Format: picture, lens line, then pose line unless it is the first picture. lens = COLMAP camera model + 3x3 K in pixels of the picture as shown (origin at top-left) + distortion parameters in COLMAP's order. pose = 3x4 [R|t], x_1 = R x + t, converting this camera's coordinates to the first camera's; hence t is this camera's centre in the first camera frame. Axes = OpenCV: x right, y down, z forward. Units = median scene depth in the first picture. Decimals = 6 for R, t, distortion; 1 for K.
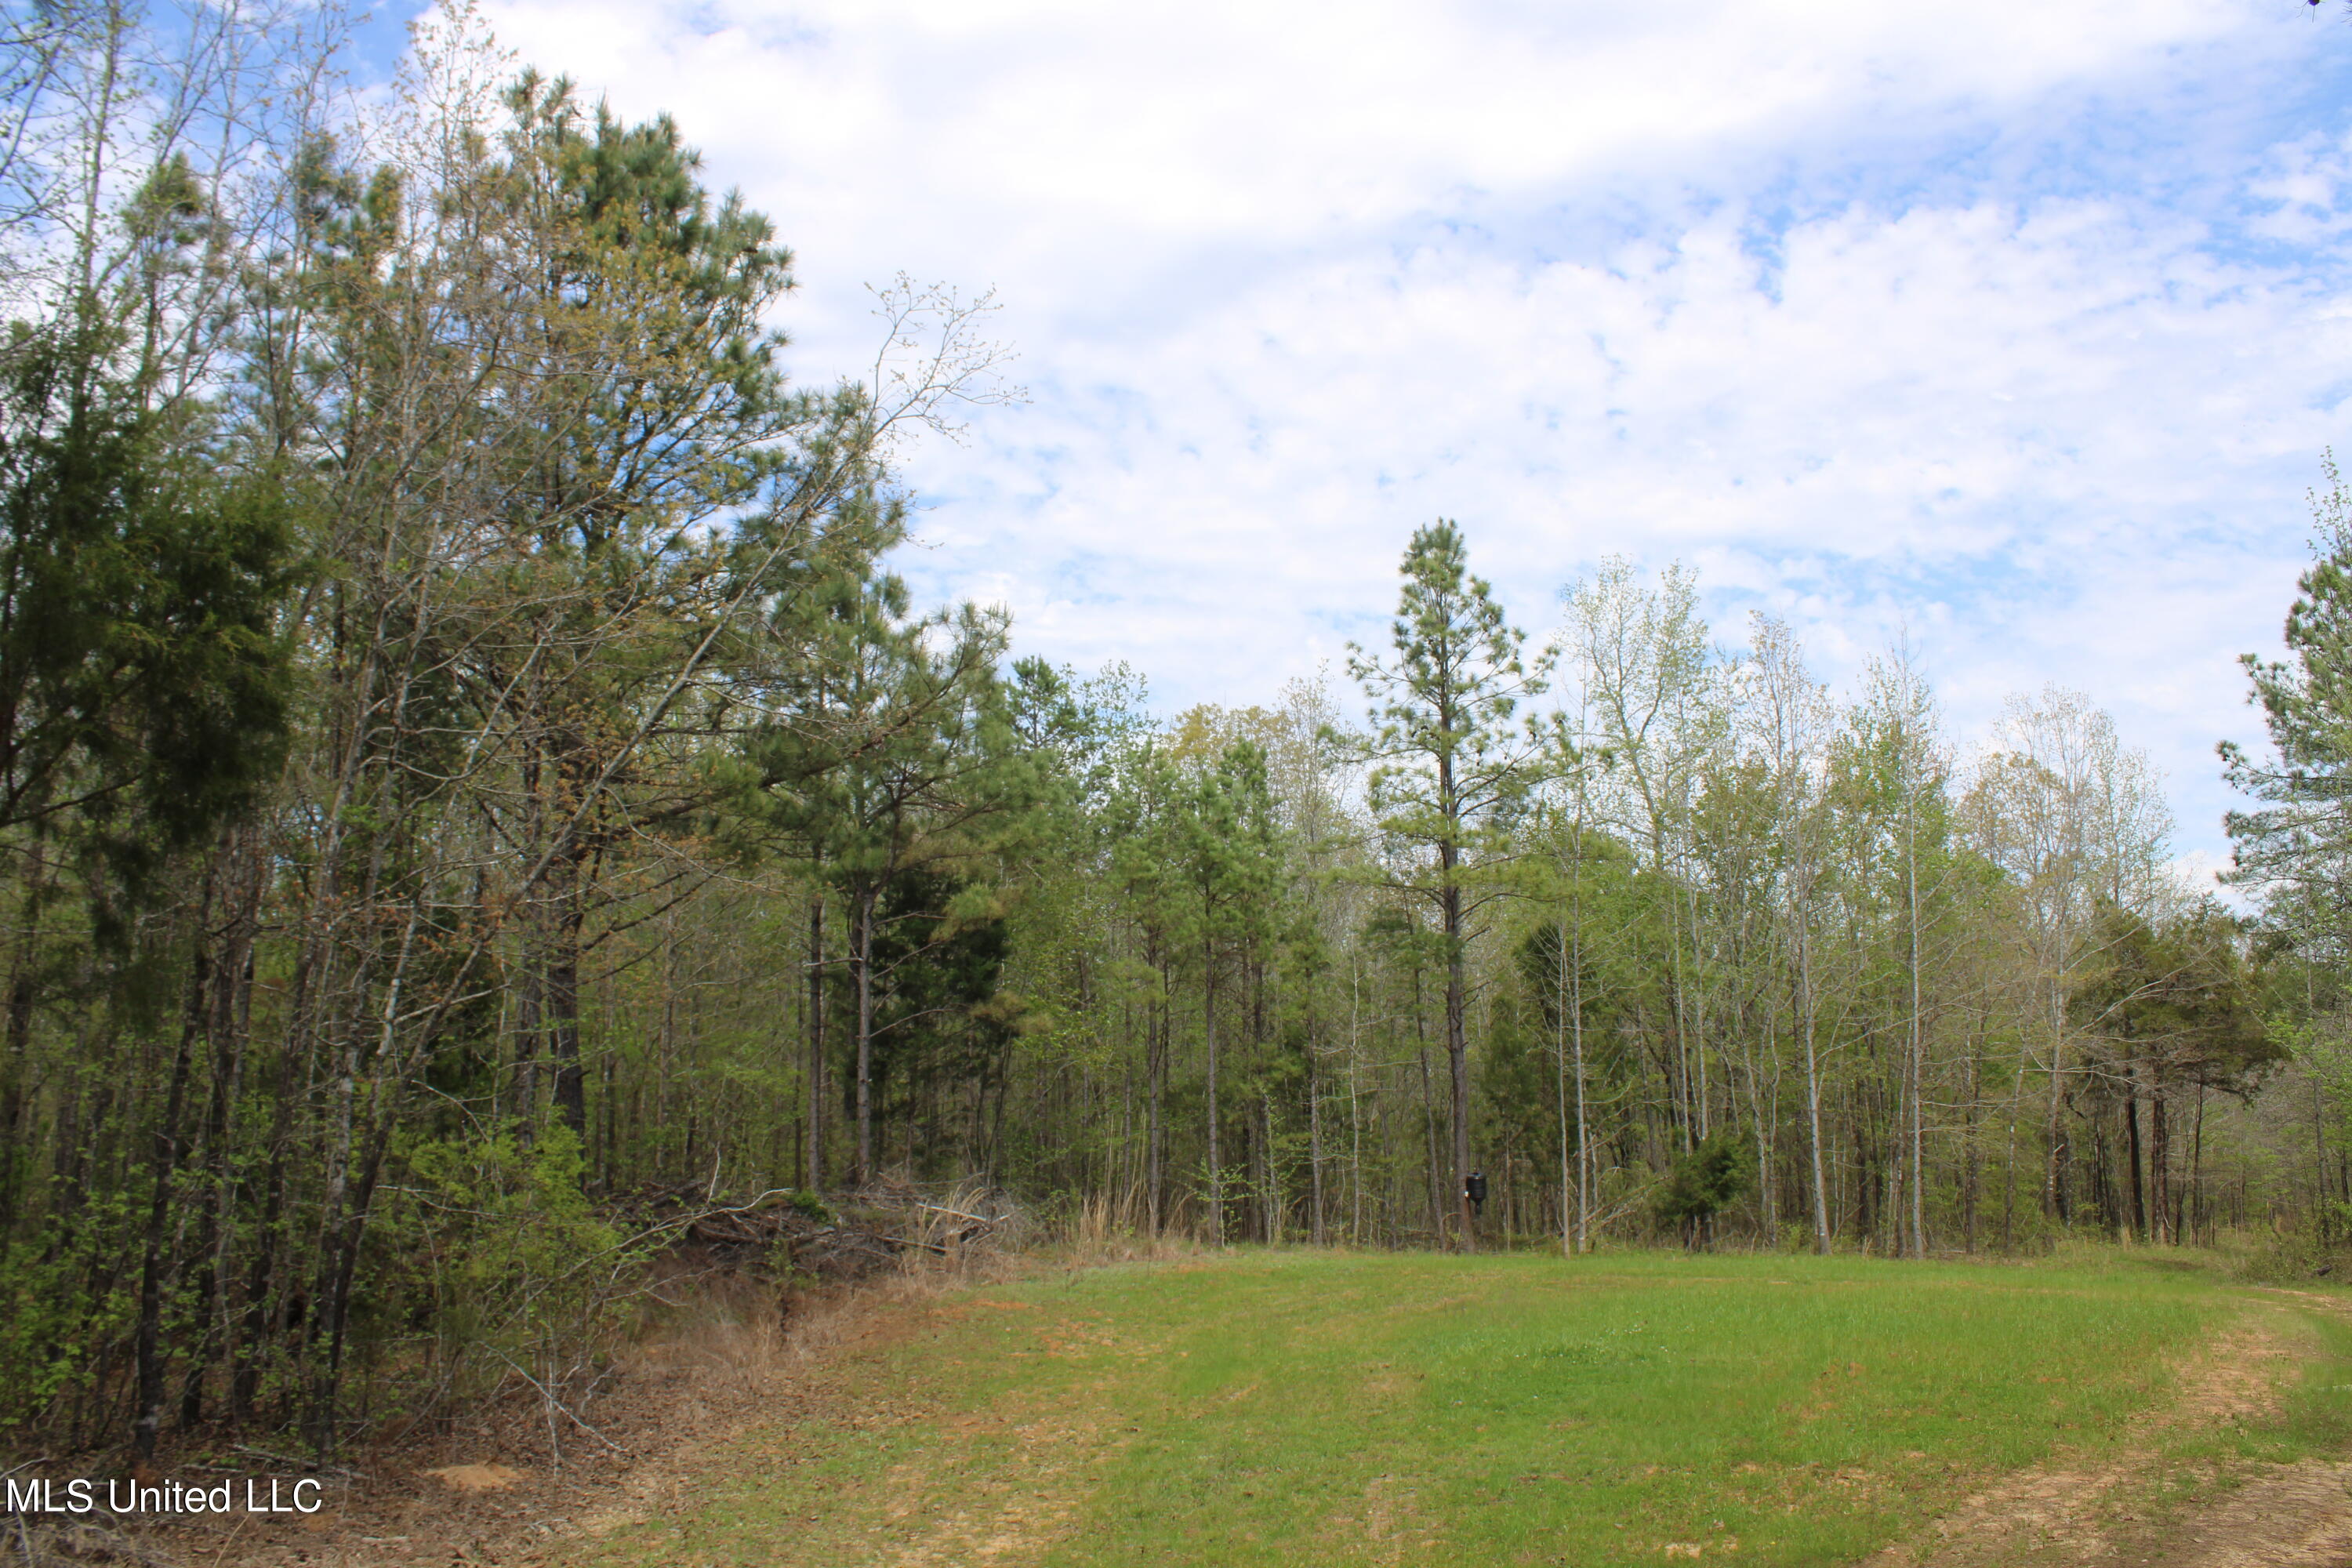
lens RADIAL K [[1898.1, 0, 1175.1], [0, 1898.1, 741.2], [0, 0, 1]] dist [-0.038941, 0.002119]
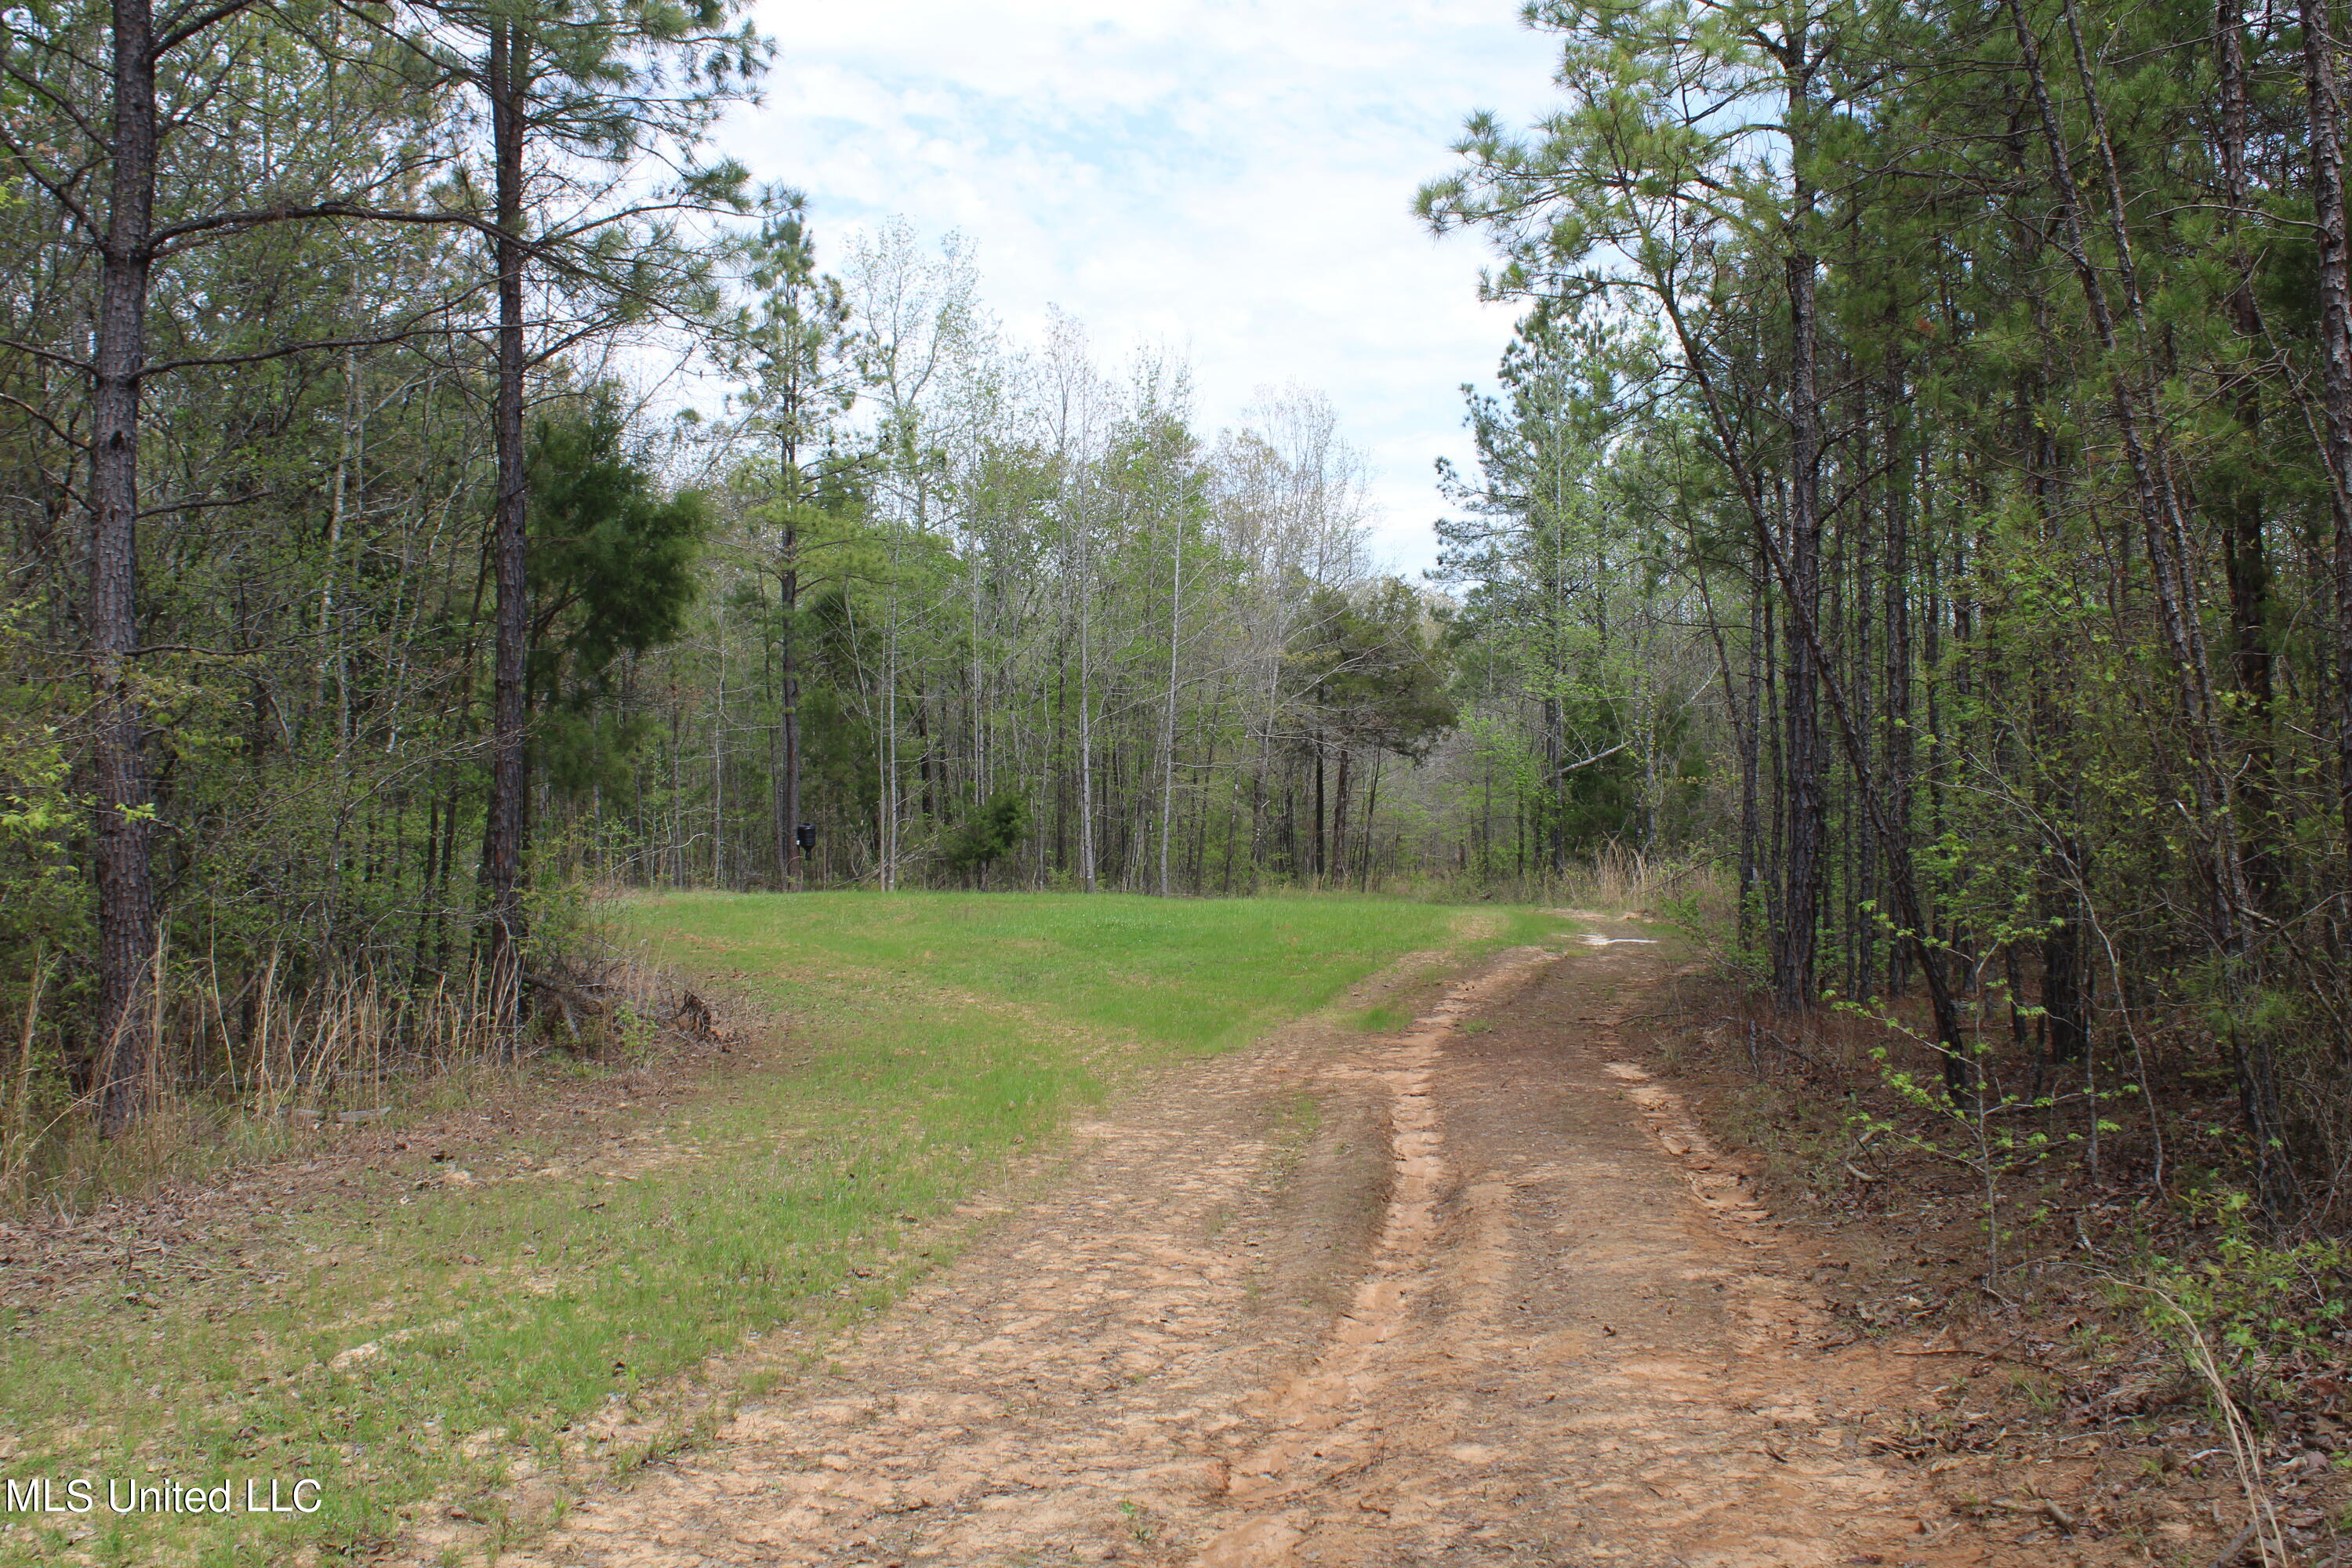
lens RADIAL K [[1563.3, 0, 1176.0], [0, 1563.3, 784.0], [0, 0, 1]] dist [-0.000745, -0.000533]
pose [[0.944143, -0.004461, 0.329505, 0.089075], [-0.061786, 0.979779, 0.190305, 0.024899], [-0.323691, -0.200034, 0.924776, 0.123913]]
